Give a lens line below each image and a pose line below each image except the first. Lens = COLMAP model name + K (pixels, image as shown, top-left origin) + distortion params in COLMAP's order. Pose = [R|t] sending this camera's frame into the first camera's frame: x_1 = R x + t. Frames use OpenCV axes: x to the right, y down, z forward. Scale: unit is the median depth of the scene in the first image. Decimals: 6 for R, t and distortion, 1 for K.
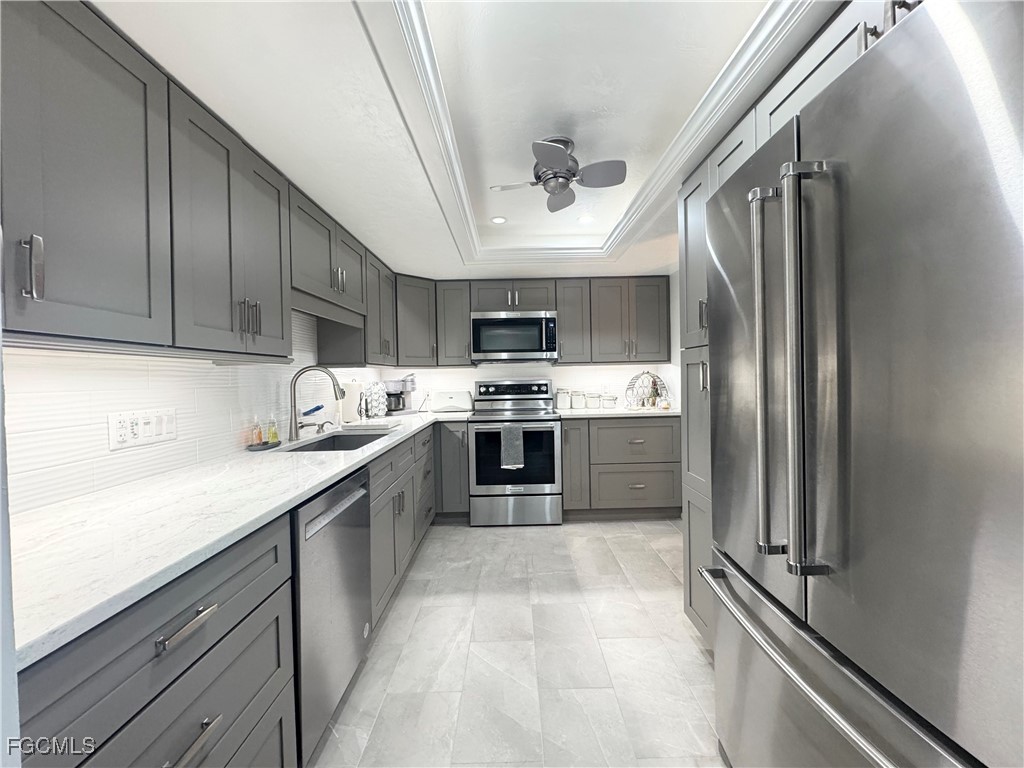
lens RADIAL K [[407.5, 0, 514.5], [0, 407.5, 383.3], [0, 0, 1]] dist [-0.000855, -0.000085]
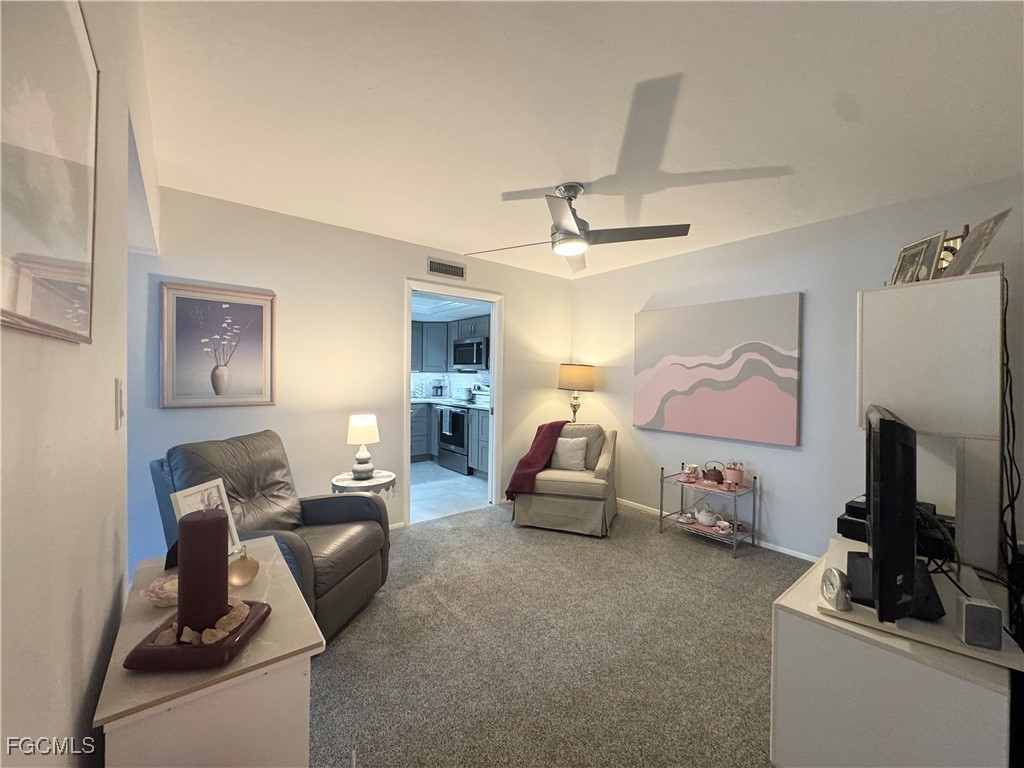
lens RADIAL K [[407.5, 0, 514.5], [0, 407.5, 383.3], [0, 0, 1]] dist [-0.000855, -0.000085]
pose [[0.622454, 0.045315, -0.781343, 1.440244], [-0.043464, 0.998783, 0.023301, -0.050638], [0.781448, 0.019457, 0.623666, 0.162320]]
